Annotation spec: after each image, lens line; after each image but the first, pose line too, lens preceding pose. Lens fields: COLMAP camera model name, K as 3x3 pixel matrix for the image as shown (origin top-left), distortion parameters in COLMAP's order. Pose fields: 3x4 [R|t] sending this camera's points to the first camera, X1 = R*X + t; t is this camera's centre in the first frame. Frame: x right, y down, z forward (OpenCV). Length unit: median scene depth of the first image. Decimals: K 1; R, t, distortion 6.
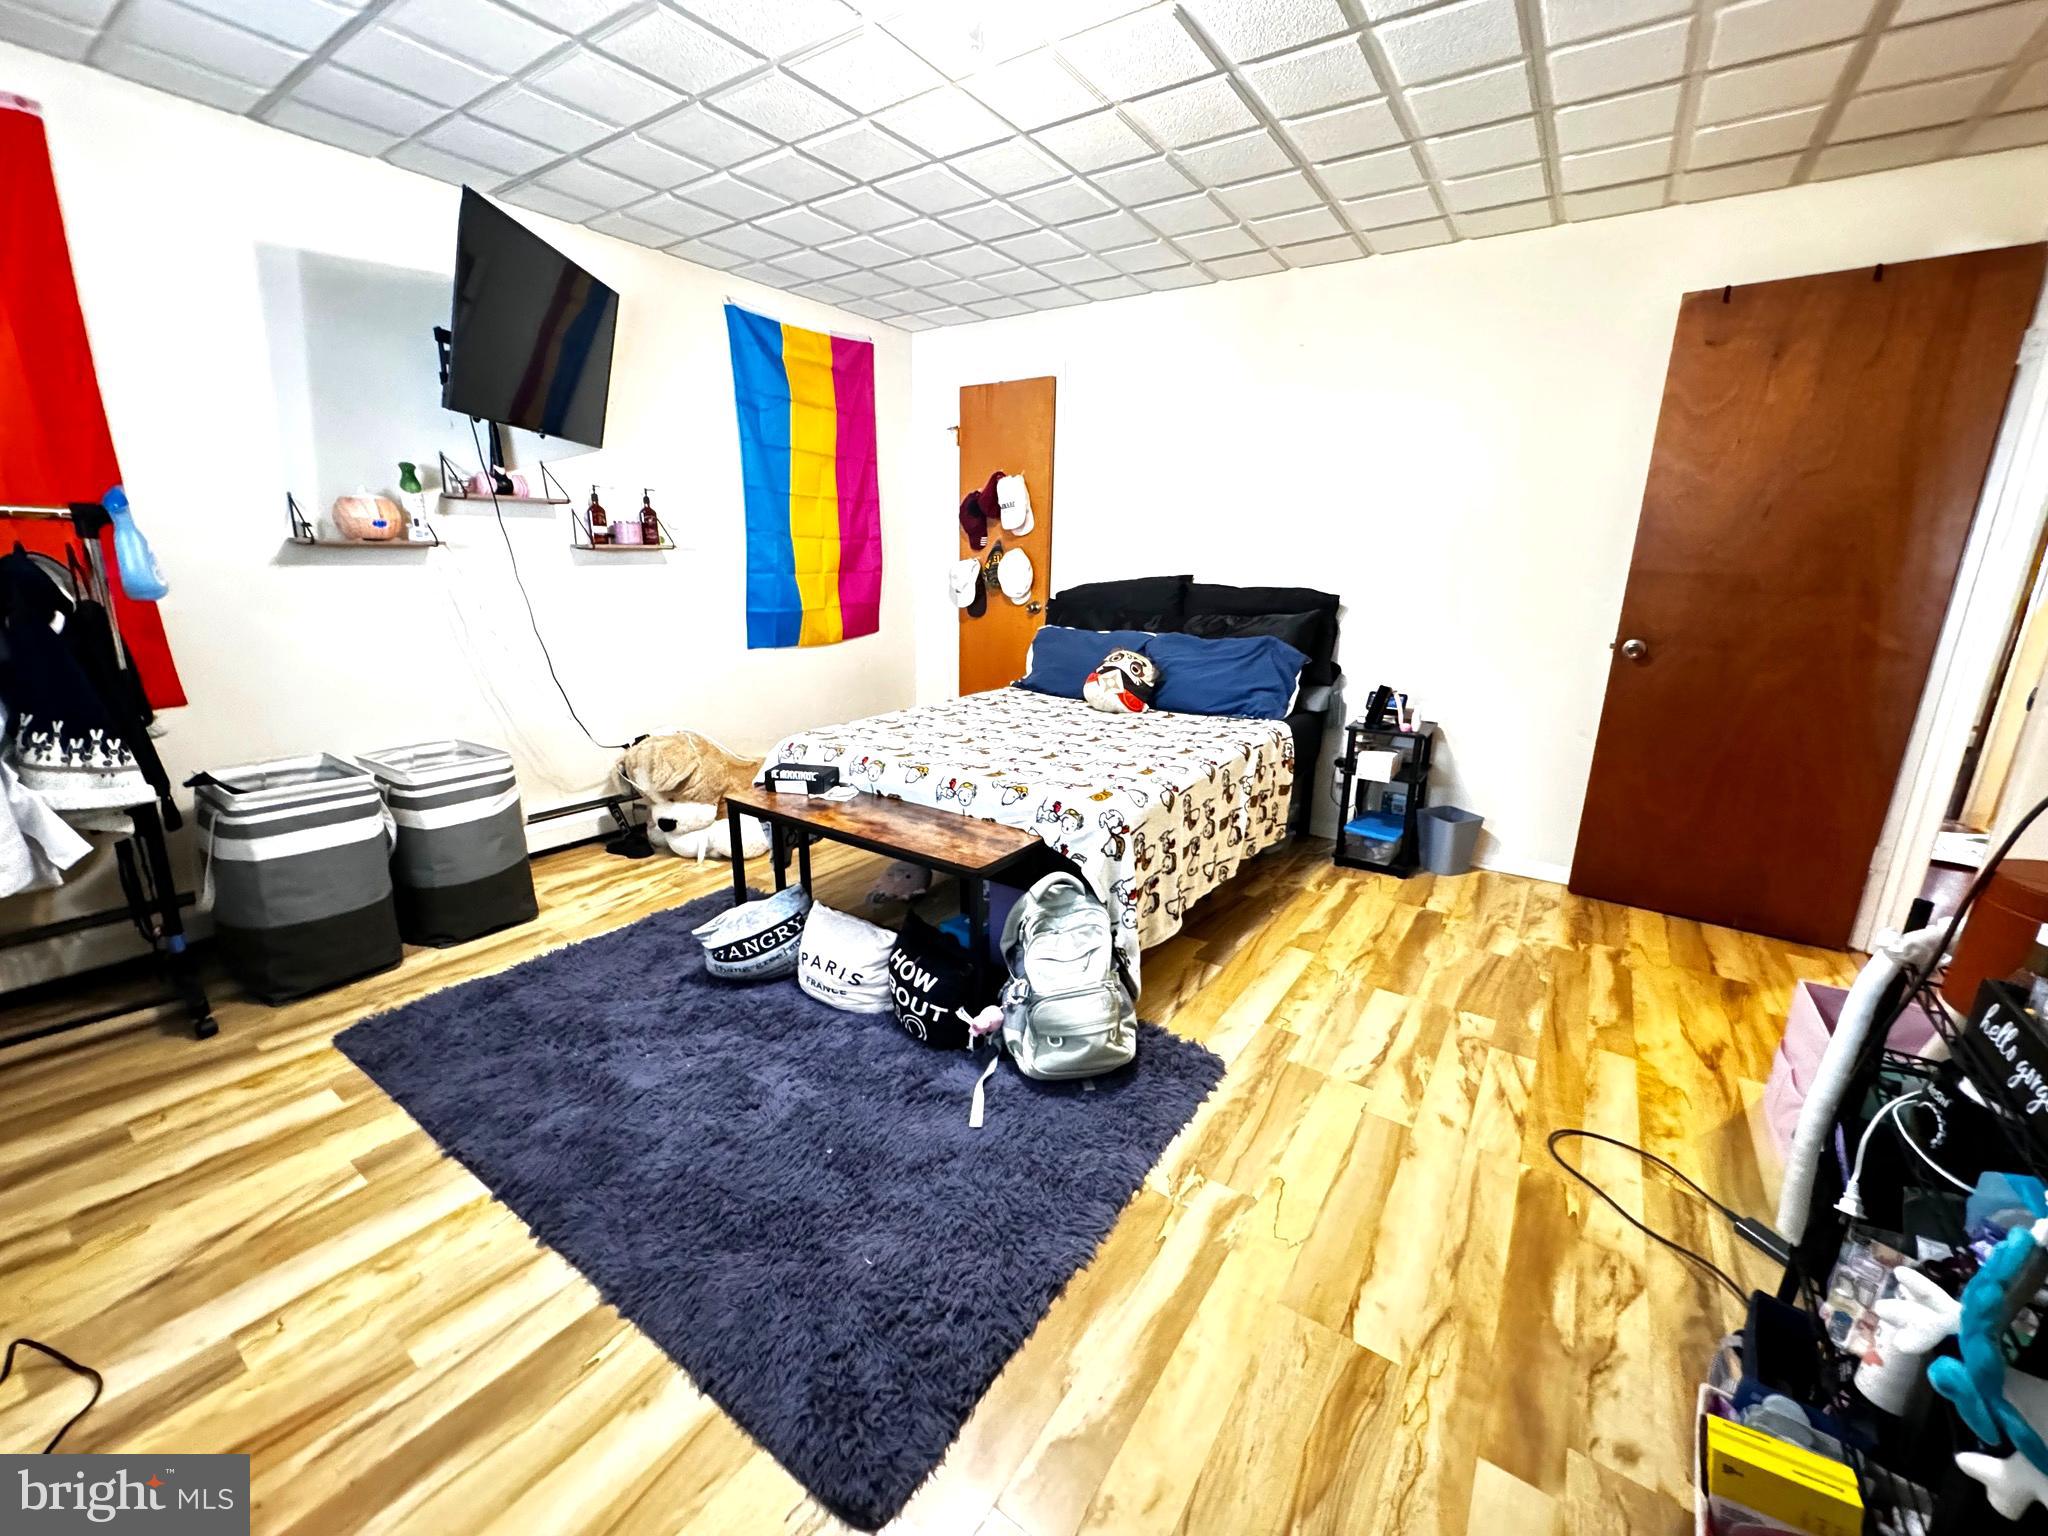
lens RADIAL K [[824.3, 0, 1023.5], [0, 824.3, 767.9], [0, 0, 1]] dist [-0.001303, -0.000843]
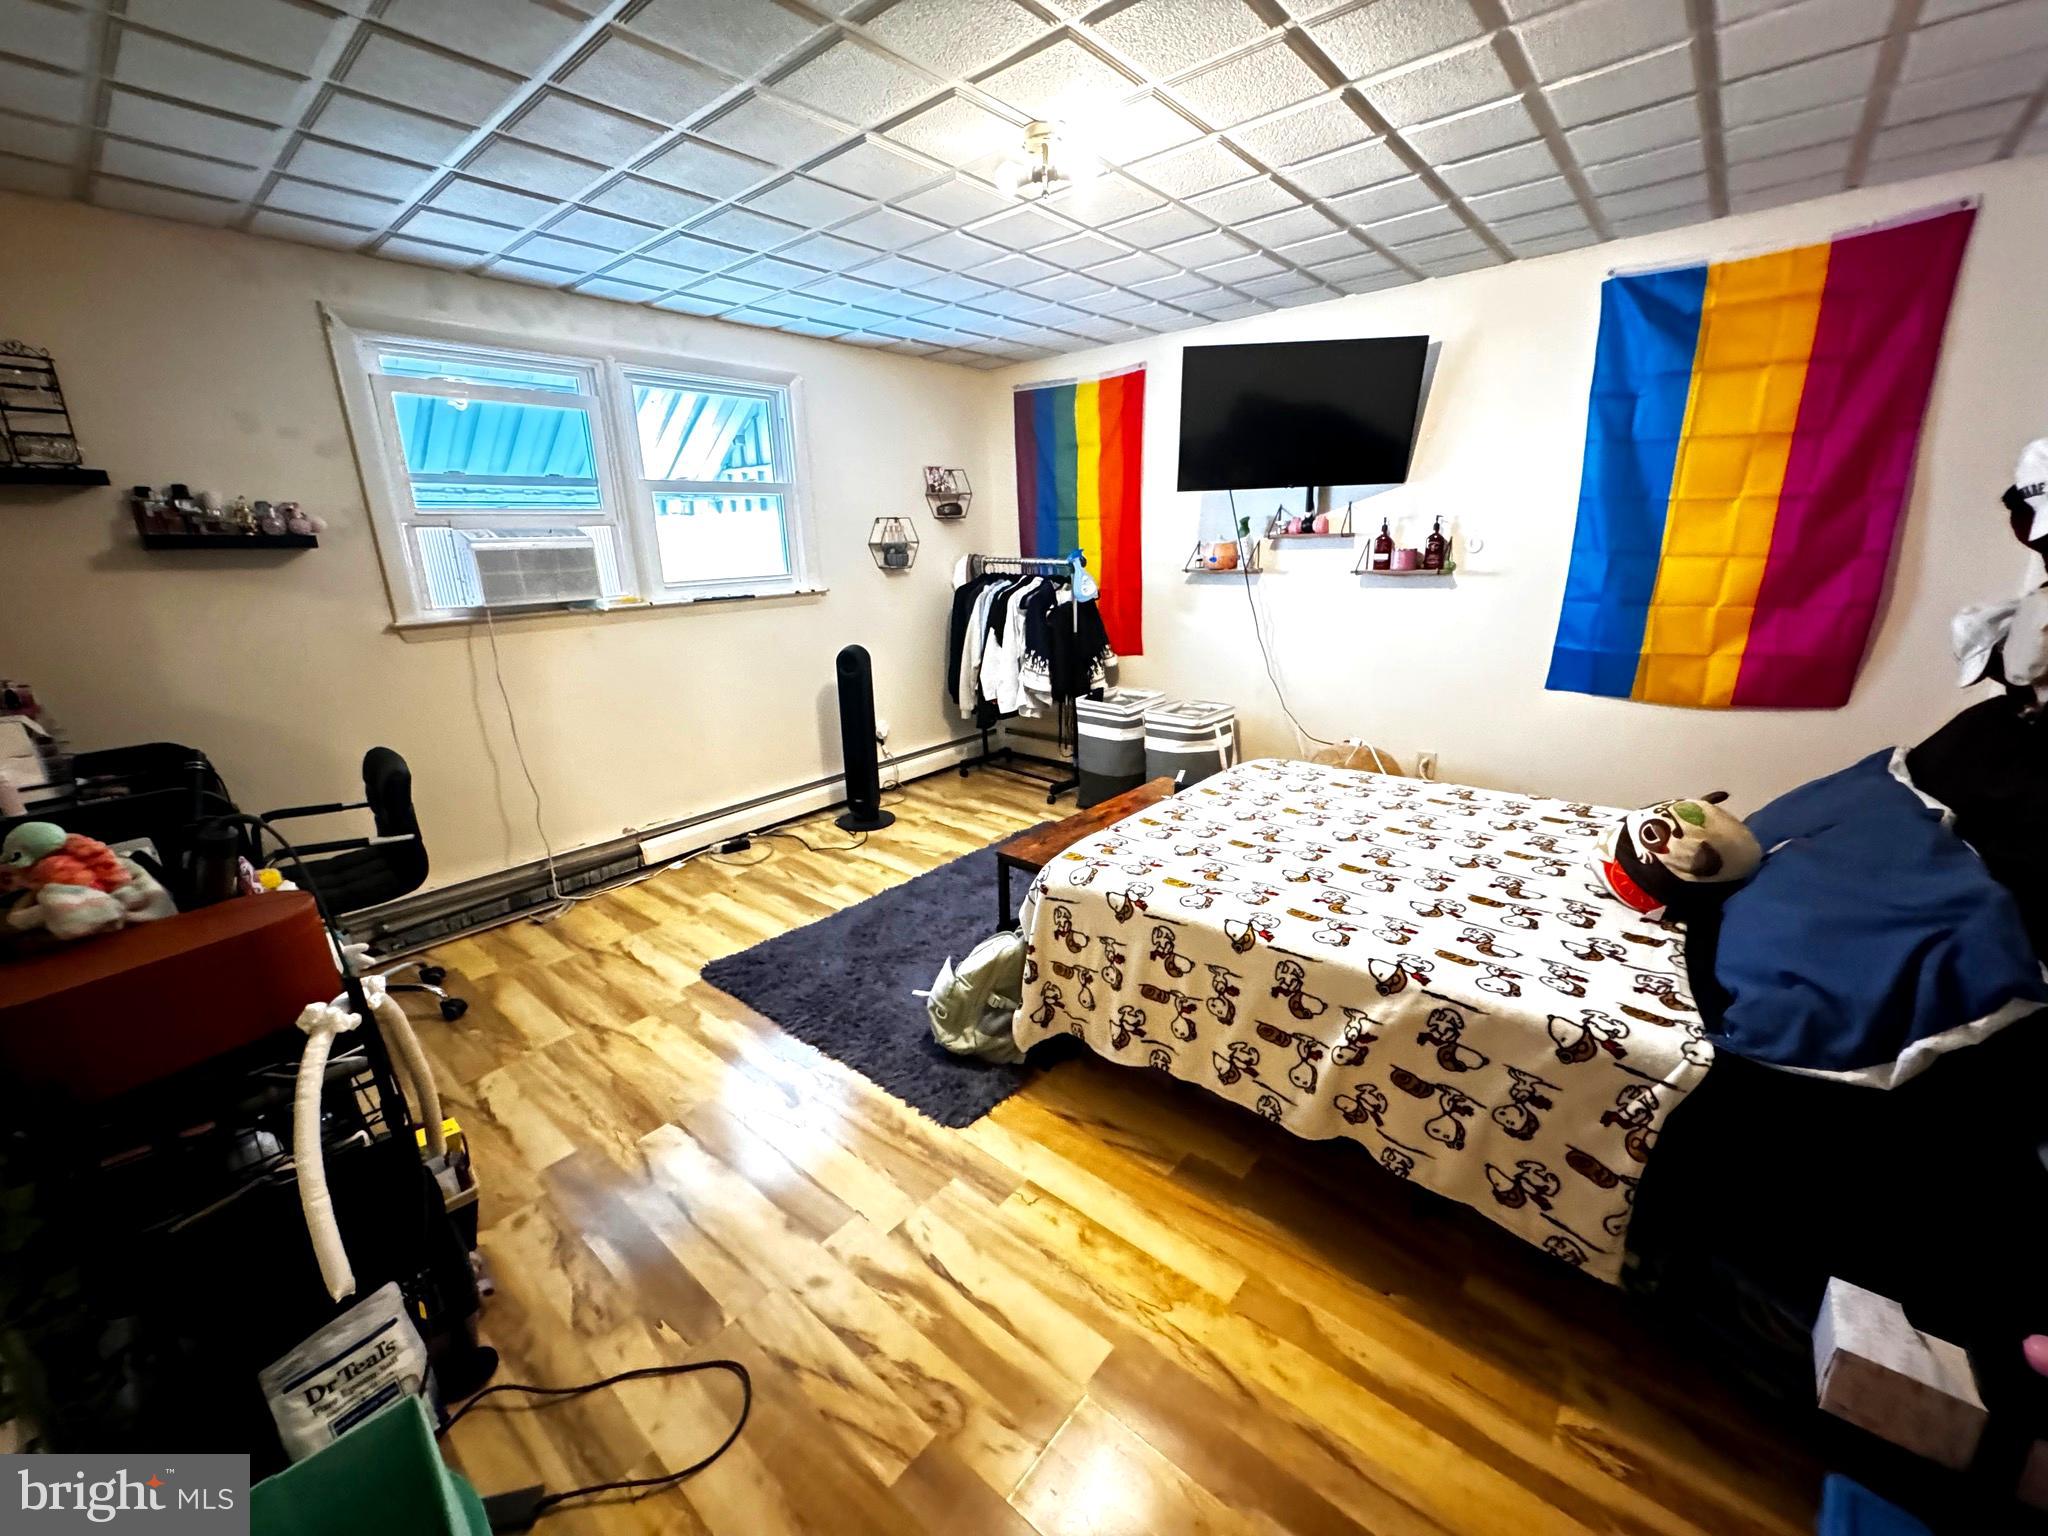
lens RADIAL K [[824.3, 0, 1023.8], [0, 824.3, 763.7], [0, 0, 1]] dist [-0.001303, -0.000843]
pose [[-0.105780, 0.251604, -0.962032, 0.928566], [-0.223380, 0.936721, 0.269546, -0.294546], [0.968975, 0.243412, -0.042883, 0.863620]]
